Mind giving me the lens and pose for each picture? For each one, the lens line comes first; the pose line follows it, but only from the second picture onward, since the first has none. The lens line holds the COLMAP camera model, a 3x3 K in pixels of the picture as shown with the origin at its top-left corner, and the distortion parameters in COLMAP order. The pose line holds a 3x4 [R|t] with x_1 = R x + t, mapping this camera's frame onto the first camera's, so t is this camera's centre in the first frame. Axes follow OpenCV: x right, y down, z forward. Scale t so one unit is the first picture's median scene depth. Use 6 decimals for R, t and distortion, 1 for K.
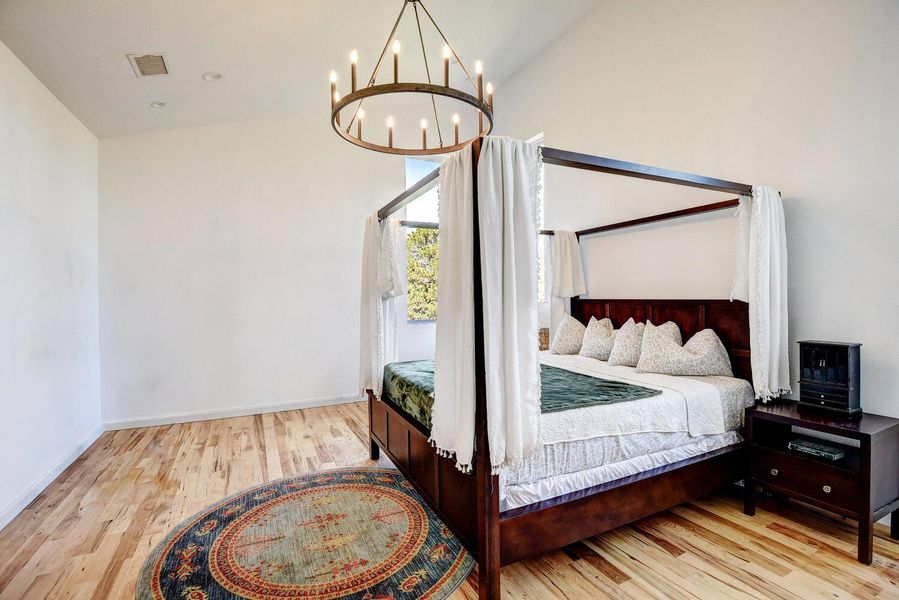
lens RADIAL K [[425.1, 0, 446.9], [0, 425.1, 297.2], [0, 0, 1]] dist [-0.001450, -0.014682]
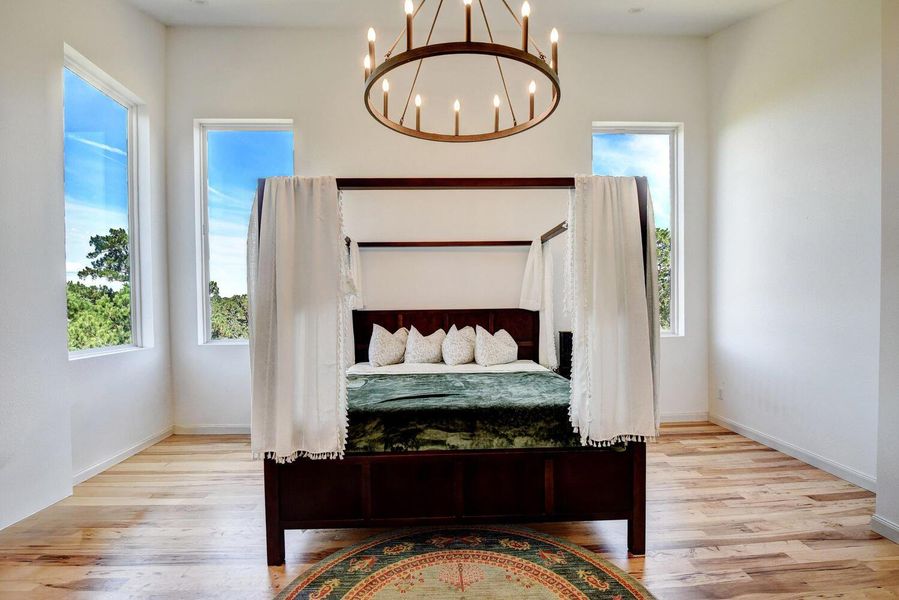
lens RADIAL K [[425.1, 0, 446.9], [0, 425.1, 297.2], [0, 0, 1]] dist [-0.001450, -0.014682]
pose [[0.410024, 0.000435, 0.912075, -0.779144], [0.016097, 0.999841, -0.007713, -0.025916], [-0.911933, 0.017845, 0.409951, 0.574722]]
